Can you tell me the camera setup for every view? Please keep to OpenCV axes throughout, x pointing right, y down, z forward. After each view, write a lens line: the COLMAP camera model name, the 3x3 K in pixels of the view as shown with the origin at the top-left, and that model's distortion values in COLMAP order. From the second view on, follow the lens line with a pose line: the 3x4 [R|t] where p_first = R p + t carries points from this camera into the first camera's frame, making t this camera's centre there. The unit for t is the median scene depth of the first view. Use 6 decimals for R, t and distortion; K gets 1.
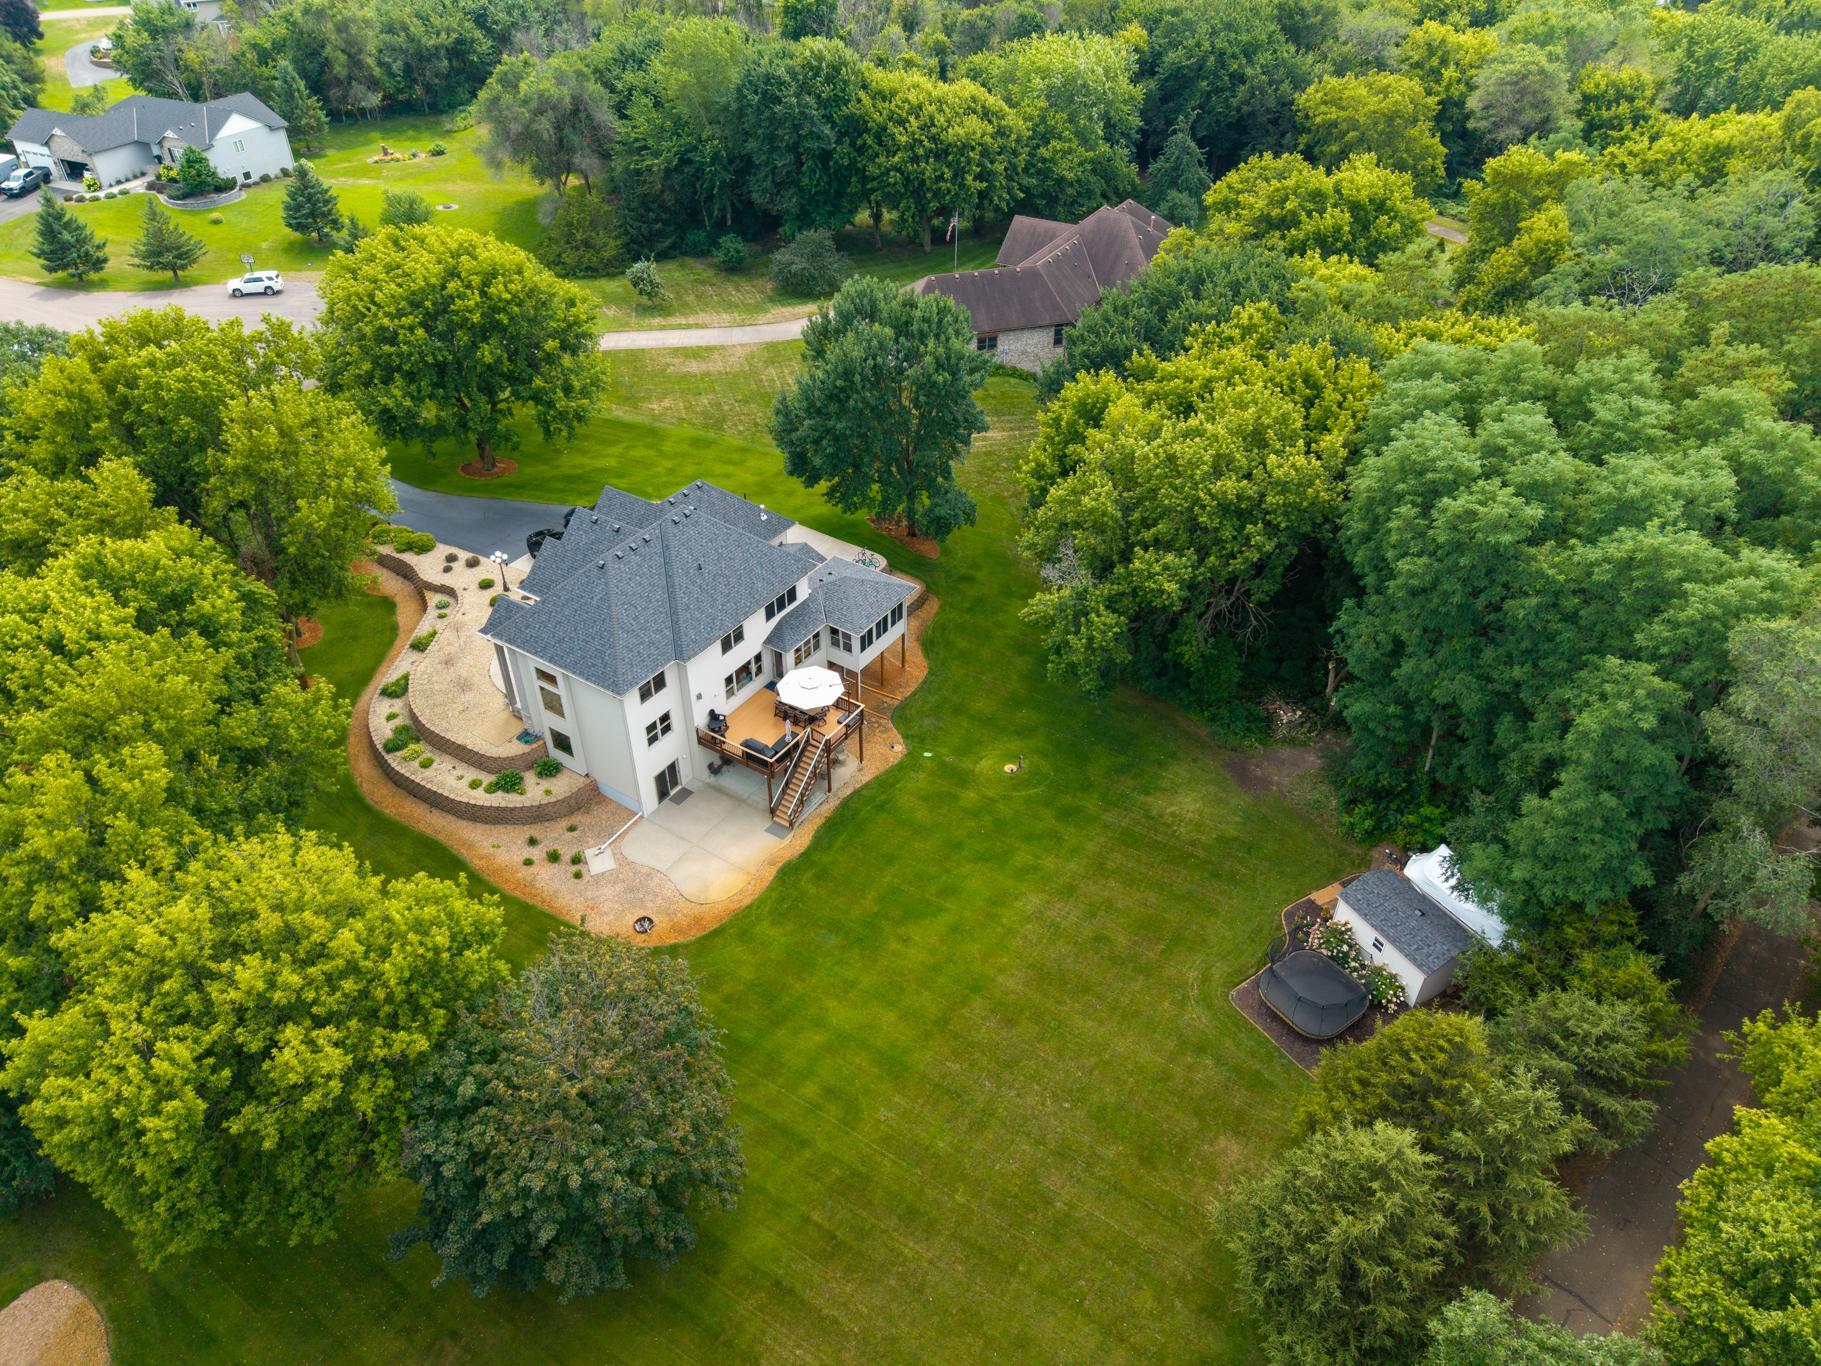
lens RADIAL K [[1220.7, 0, 916.0], [0, 1220.7, 672.9], [0, 0, 1]] dist [0.084659, -0.088567]
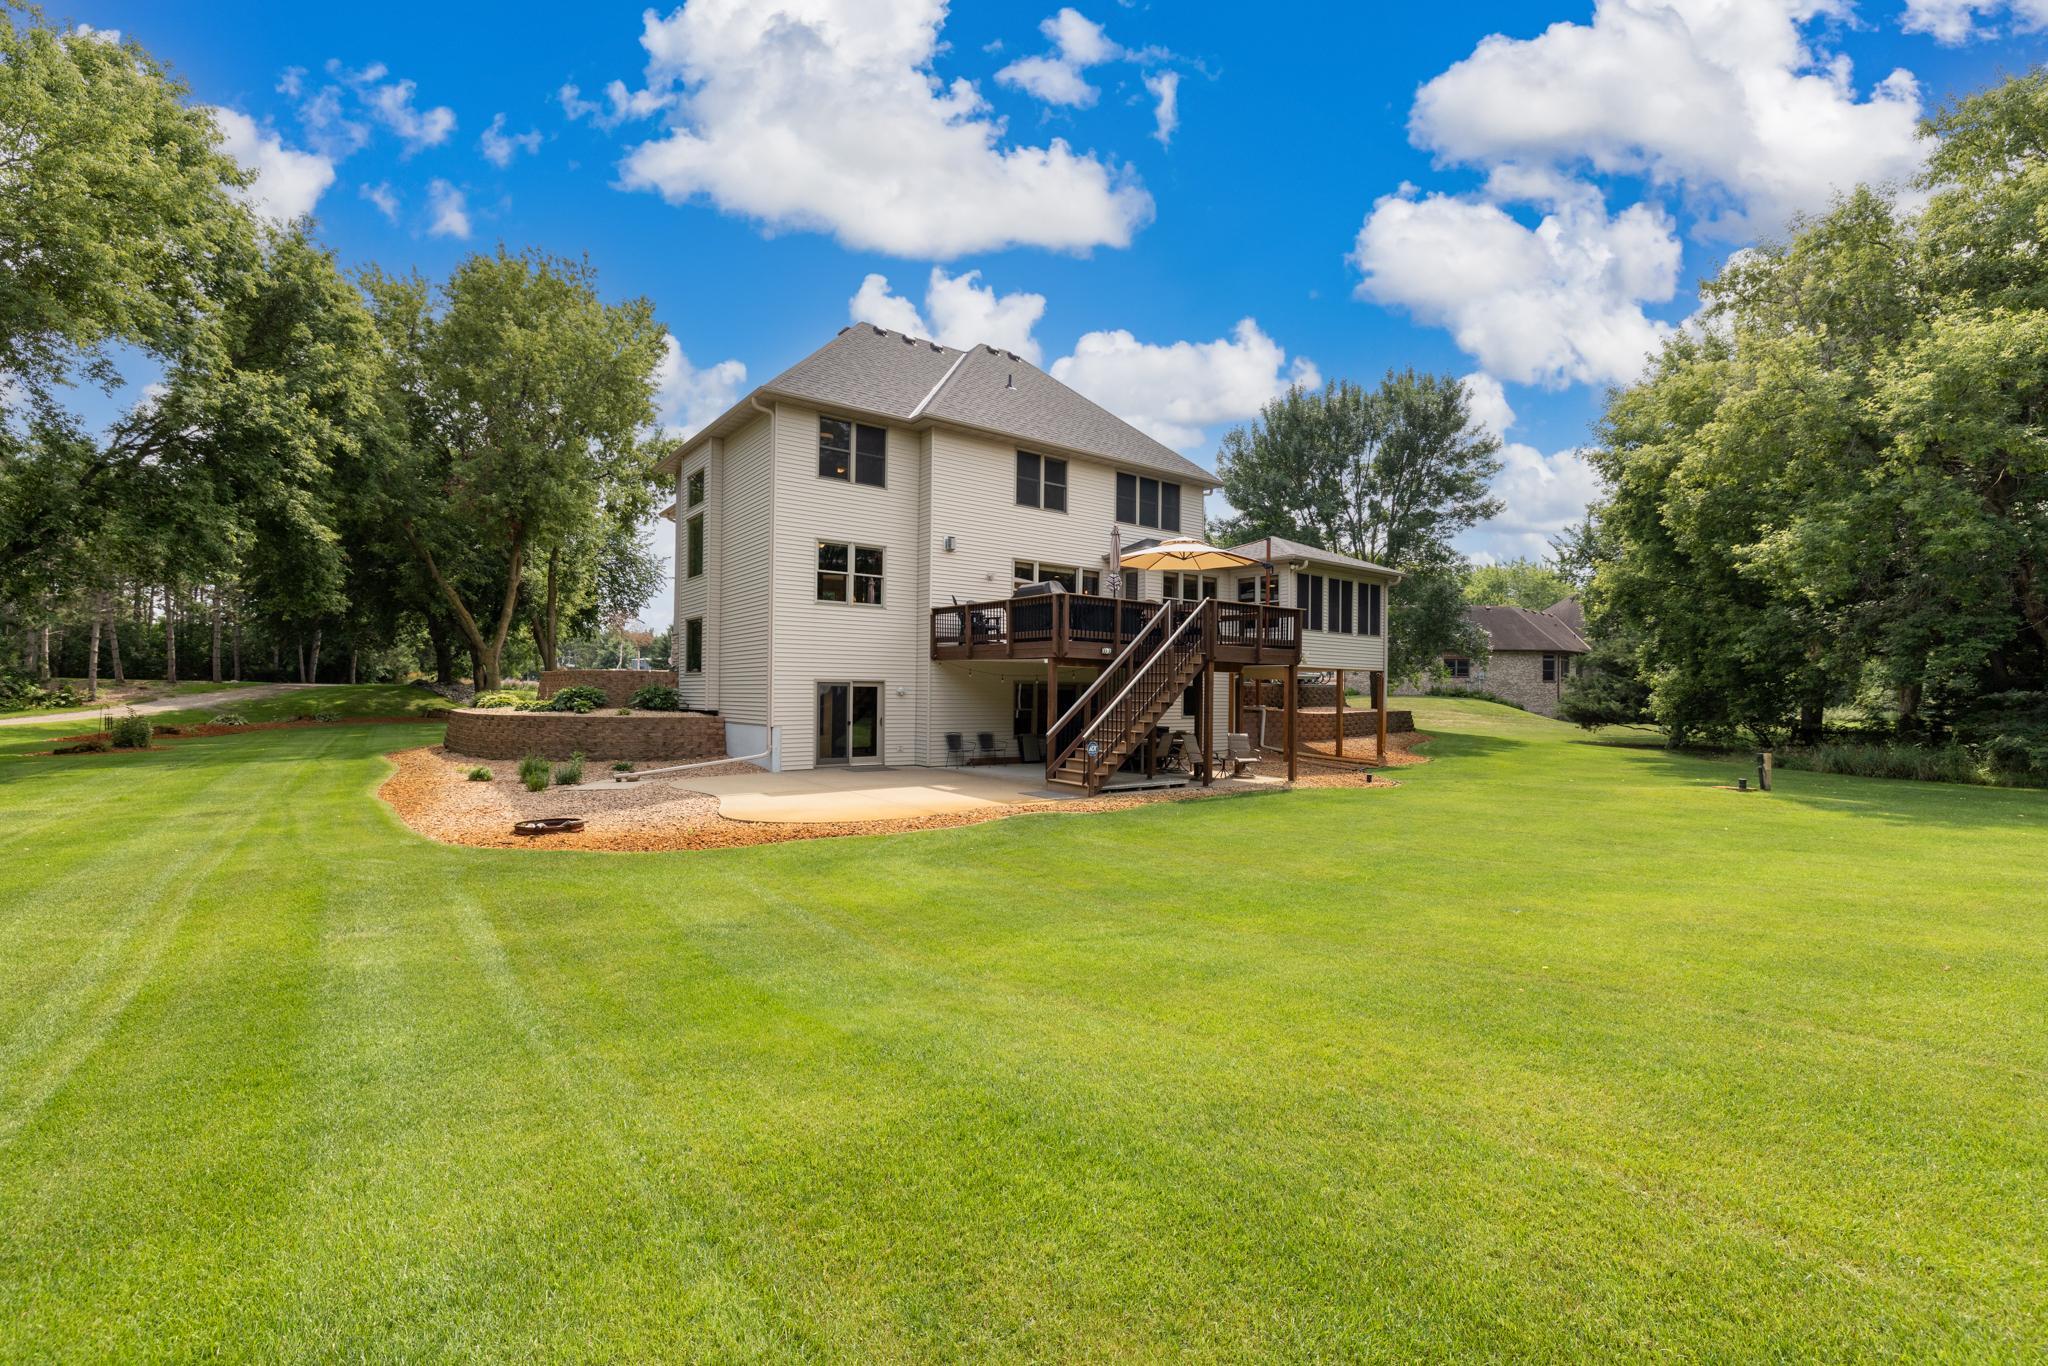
lens RADIAL K [[877.7, 0, 1024.0], [0, 877.7, 683.0], [0, 0, 1]] dist [-0.001326, 0.000082]
pose [[0.941264, 0.001971, -0.337667, -0.030959], [-0.208070, 0.790971, -0.575388, 0.247900], [0.265951, 0.611851, 0.744922, 0.755082]]
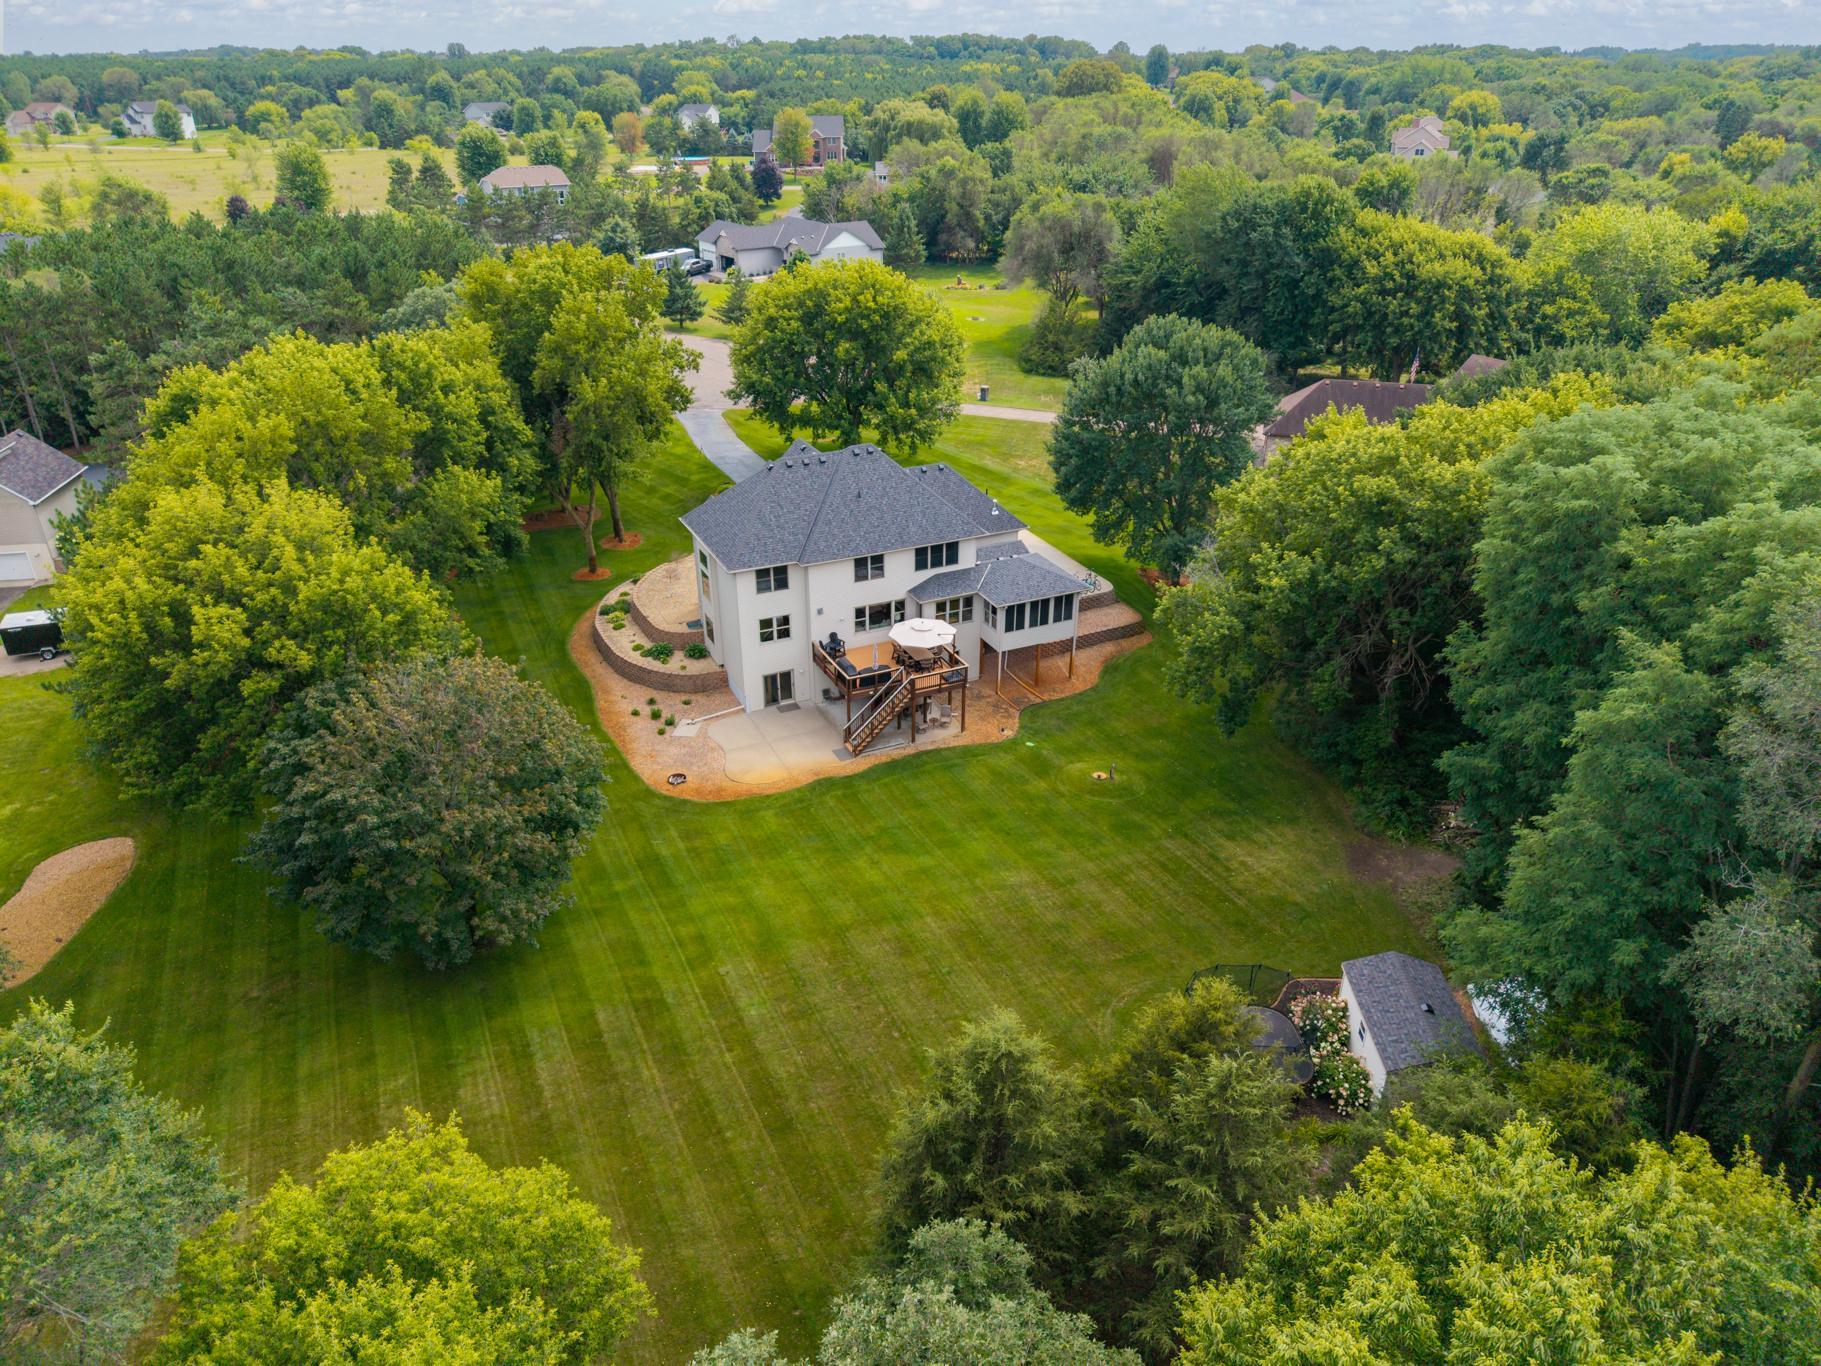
lens RADIAL K [[1214.2, 0, 910.5], [0, 1214.2, 683.0], [0, 0, 1]] dist [0.058027, -0.072855]
pose [[0.854832, 0.233226, -0.463538, 0.369178], [-0.310255, 0.945763, -0.096301, 0.147549], [0.415938, 0.226137, 0.880828, 0.130095]]
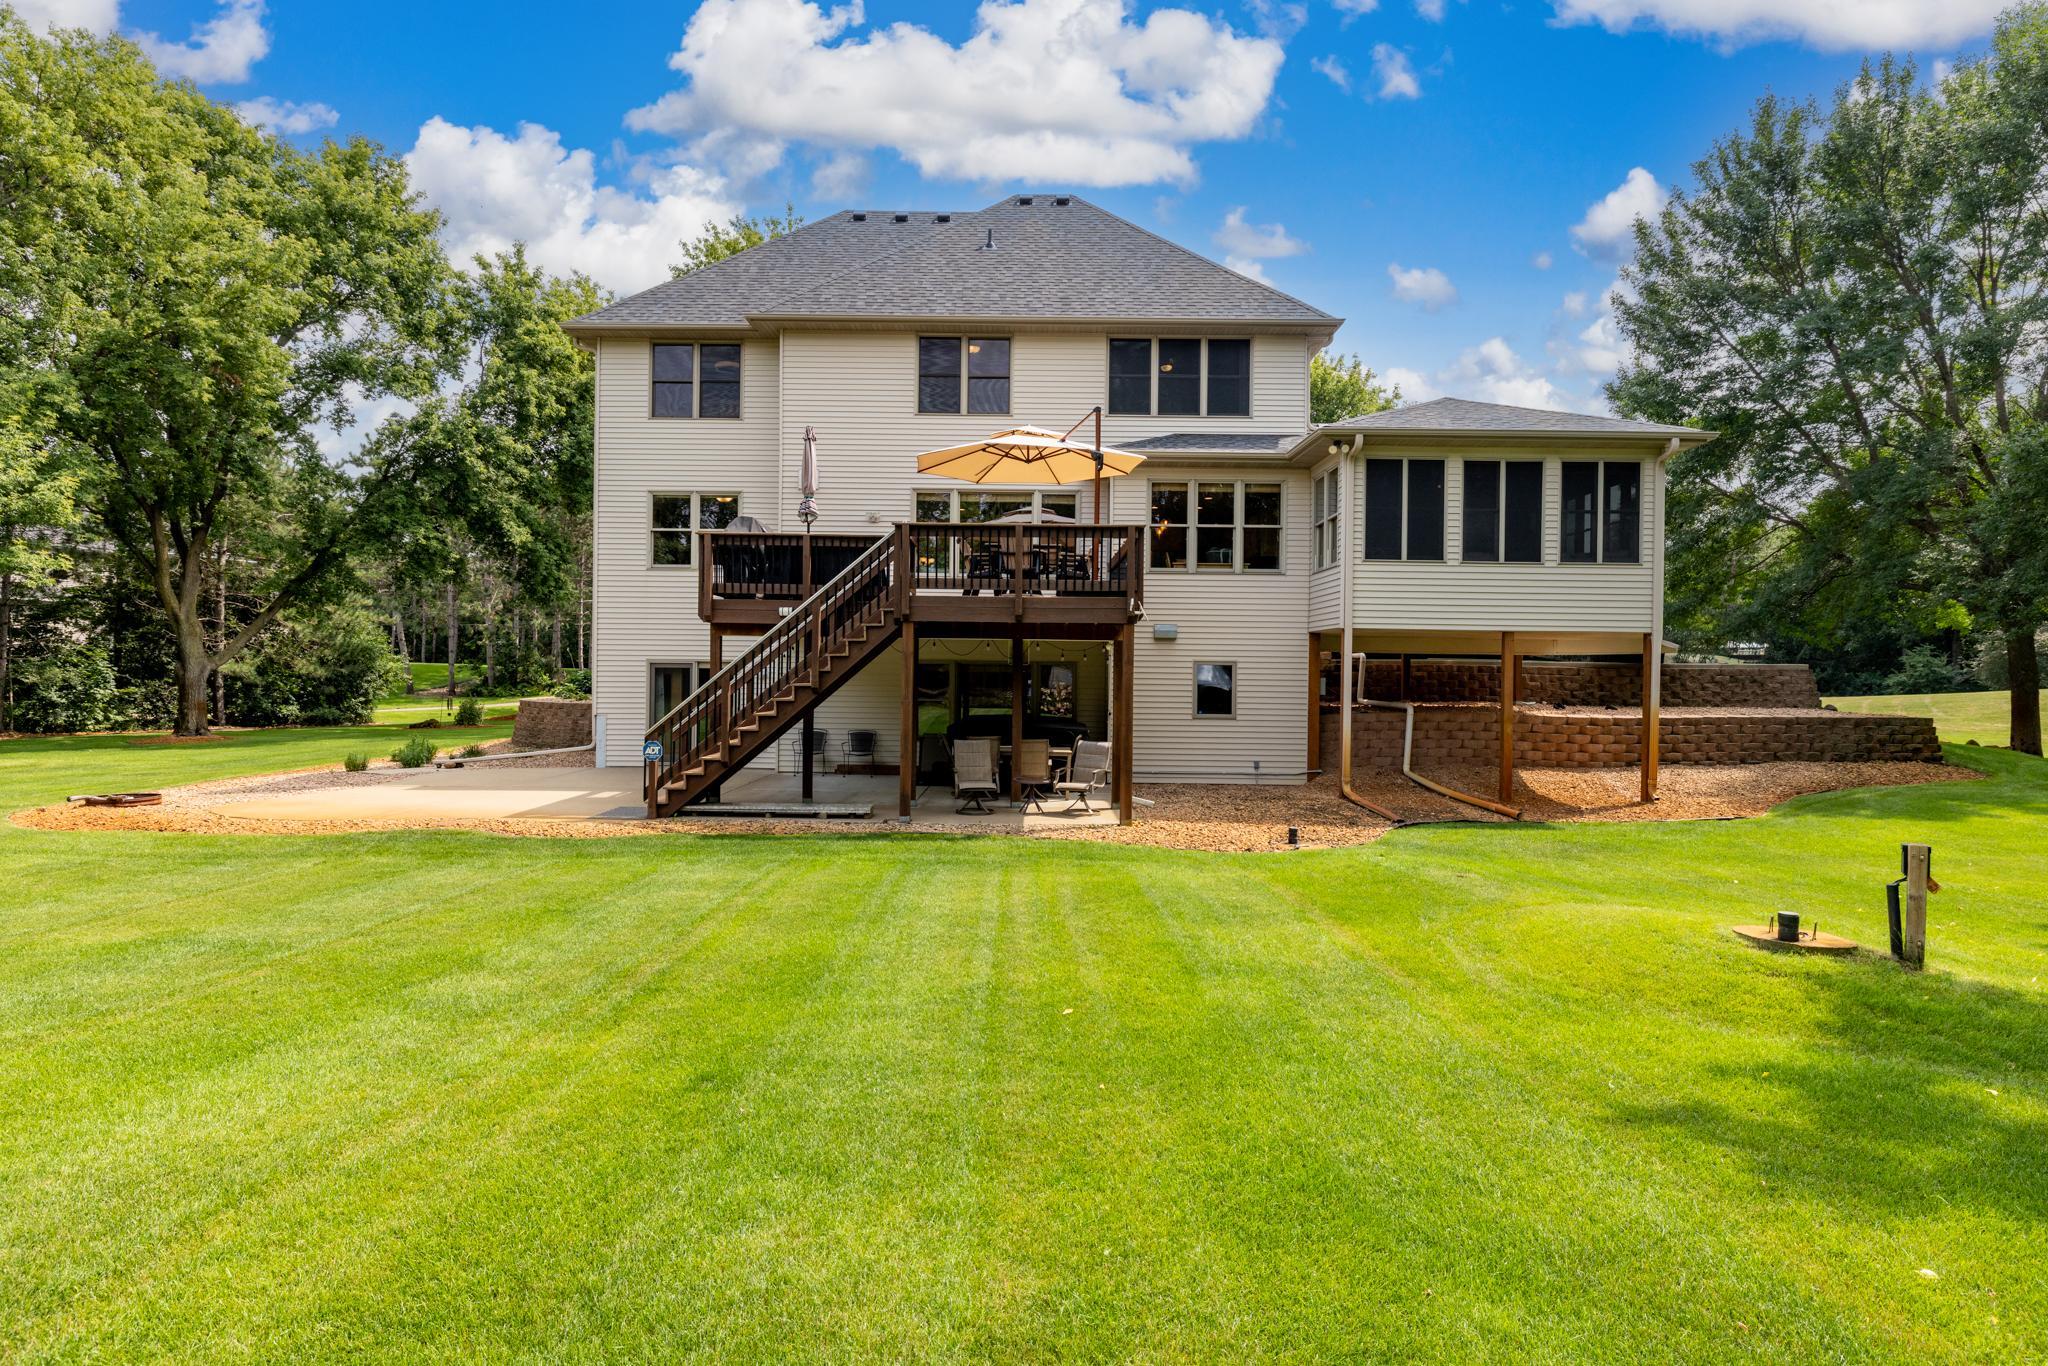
lens RADIAL K [[1109.9, 0, 1024.0], [0, 1109.9, 683.0], [0, 0, 1]] dist [-0.002656, 0.000060]
pose [[0.536496, 0.004454, -0.843891, 0.134763], [-0.516320, 0.792715, -0.324062, 0.136814], [0.667522, 0.609576, 0.427589, 0.905917]]
